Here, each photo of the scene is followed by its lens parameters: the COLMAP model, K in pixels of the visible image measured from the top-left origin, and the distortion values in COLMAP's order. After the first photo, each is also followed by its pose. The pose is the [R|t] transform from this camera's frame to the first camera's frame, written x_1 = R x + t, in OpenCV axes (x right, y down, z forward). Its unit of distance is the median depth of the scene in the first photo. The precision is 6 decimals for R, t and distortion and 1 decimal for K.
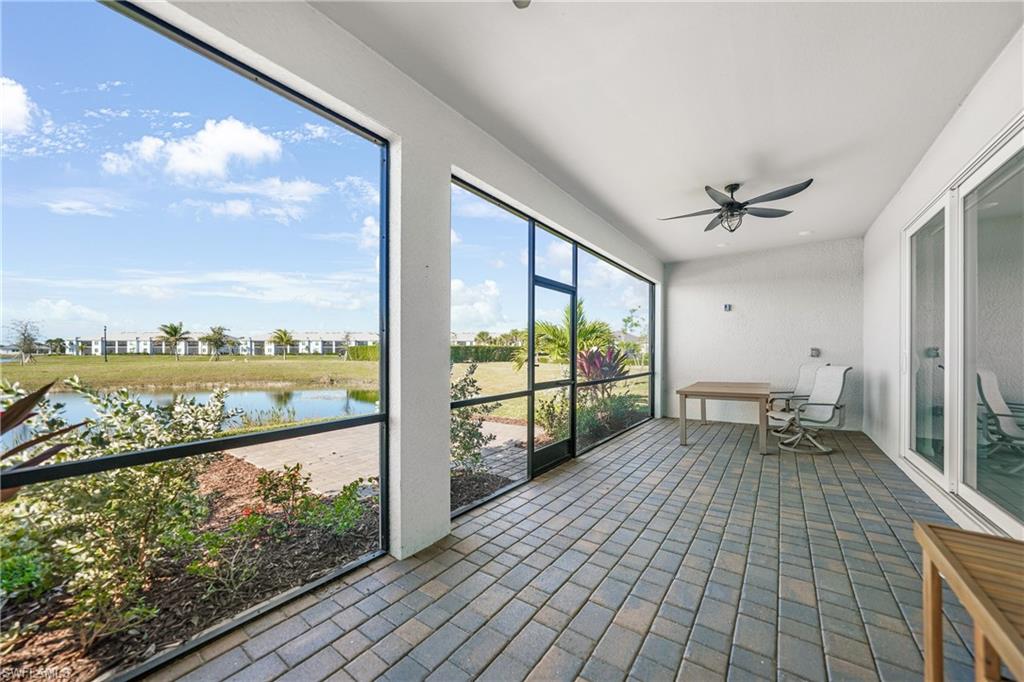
lens RADIAL K [[356.5, 0, 523.4], [0, 356.5, 348.7], [0, 0, 1]] dist [-0.011127, -0.000075]
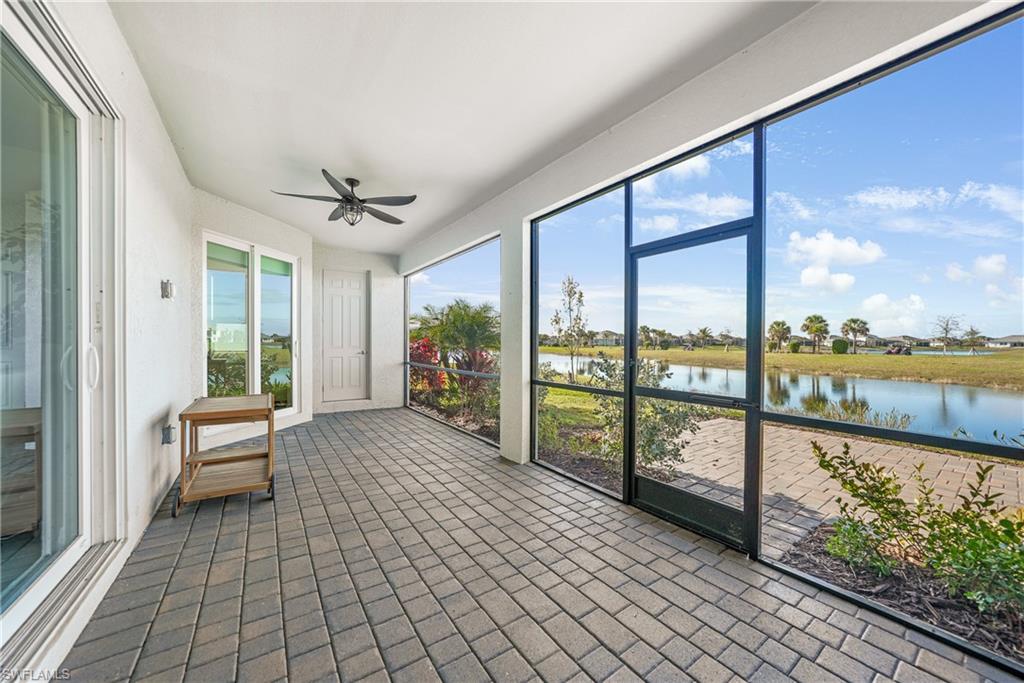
lens RADIAL K [[367.2, 0, 517.1], [0, 367.2, 337.8], [0, 0, 1]] dist [-0.009810, 0.000212]
pose [[-0.321178, -0.015048, -0.946899, 1.113866], [0.004860, 0.999834, -0.017538, 0.008360], [0.947006, -0.010235, -0.321052, 1.293497]]
